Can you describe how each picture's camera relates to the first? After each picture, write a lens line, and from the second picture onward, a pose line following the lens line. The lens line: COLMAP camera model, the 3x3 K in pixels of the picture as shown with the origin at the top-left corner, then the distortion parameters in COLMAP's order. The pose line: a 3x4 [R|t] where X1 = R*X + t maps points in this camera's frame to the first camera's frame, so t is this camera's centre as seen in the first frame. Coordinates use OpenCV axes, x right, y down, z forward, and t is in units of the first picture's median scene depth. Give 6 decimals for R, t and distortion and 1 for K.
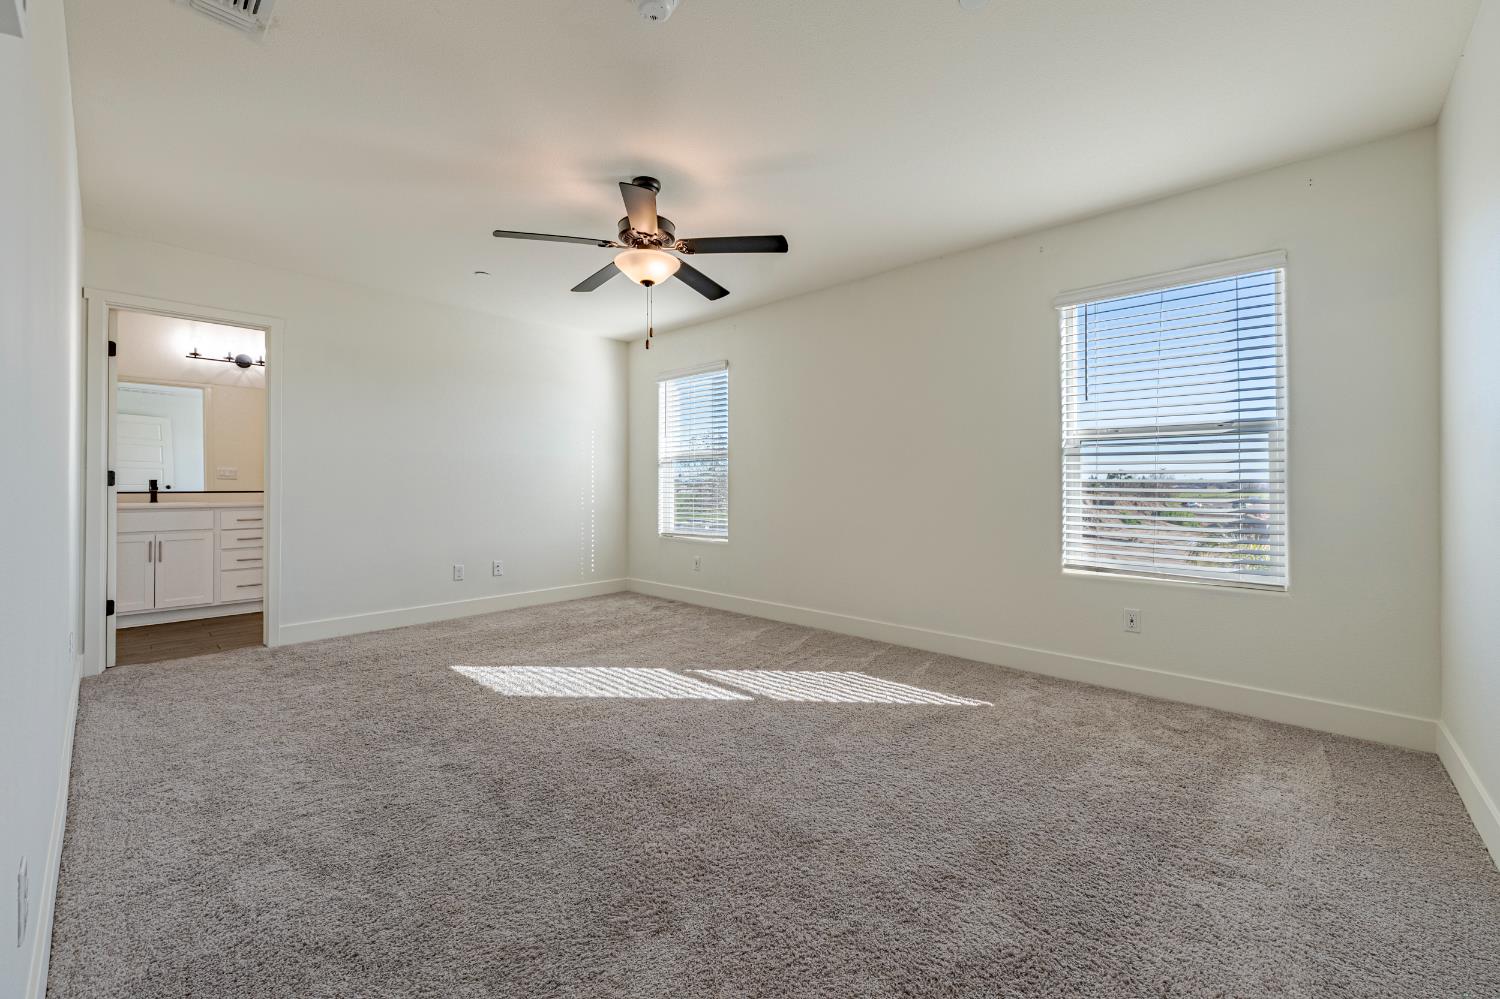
lens RADIAL K [[596.3, 0, 745.0], [0, 596.3, 489.0], [0, 0, 1]] dist [0.023319, -0.000477]
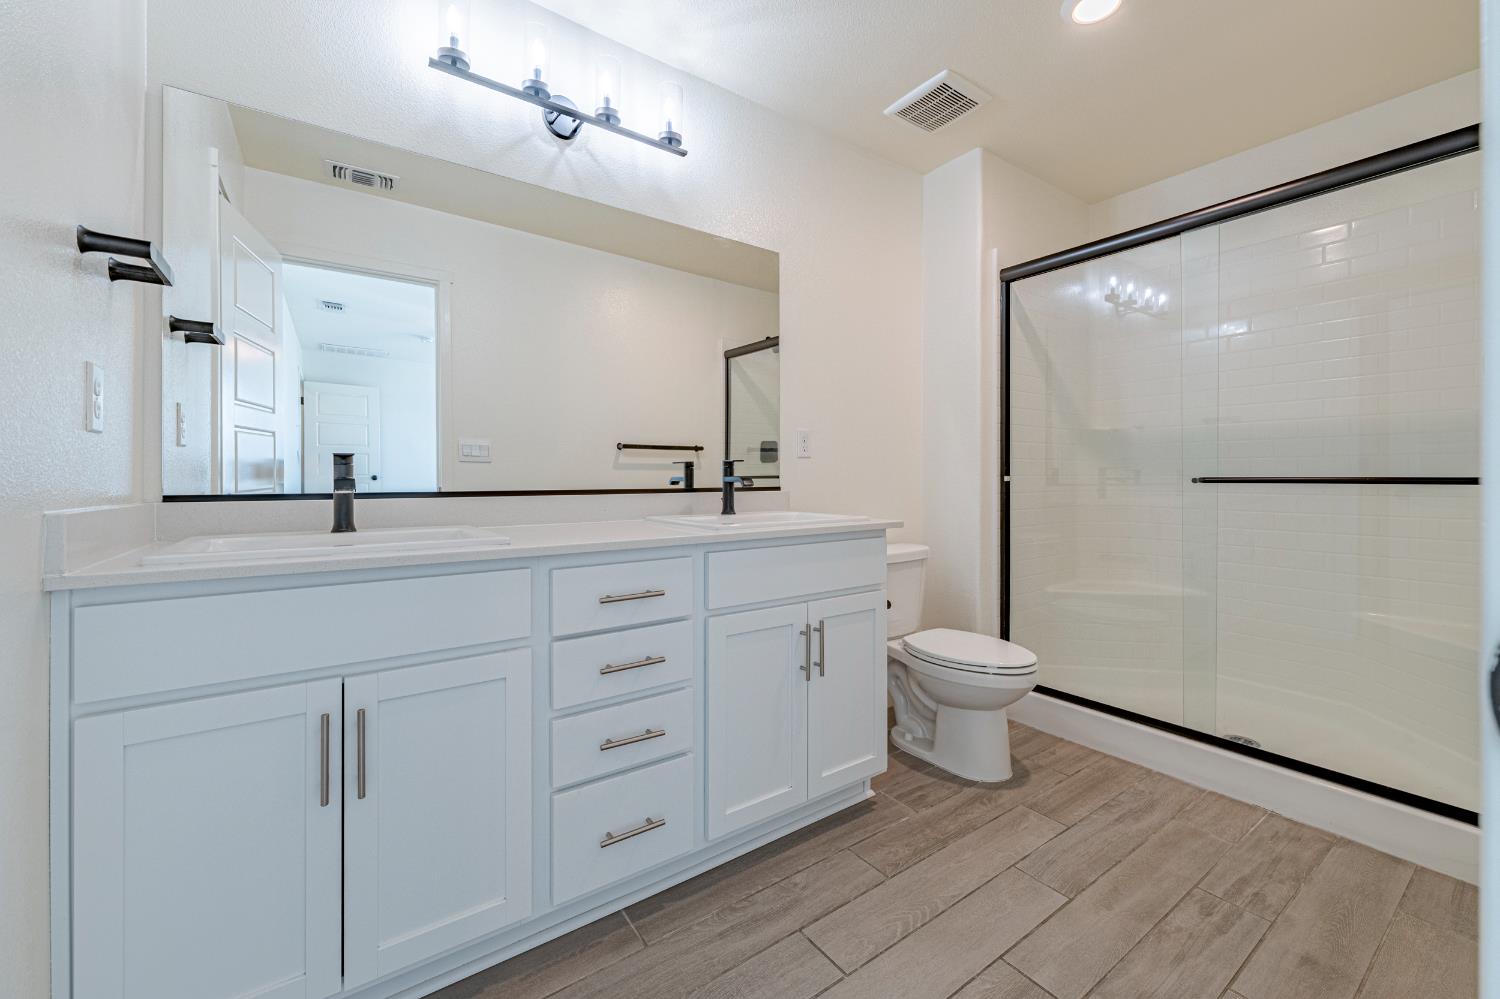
lens RADIAL K [[596.3, 0, 752.1], [0, 596.3, 493.7], [0, 0, 1]] dist [0.023319, -0.000477]
pose [[0.980553, 0.003901, -0.196216, -0.727867], [-0.002132, 0.999955, 0.009228, 0.001279], [0.196243, -0.008630, 0.980517, 0.760578]]
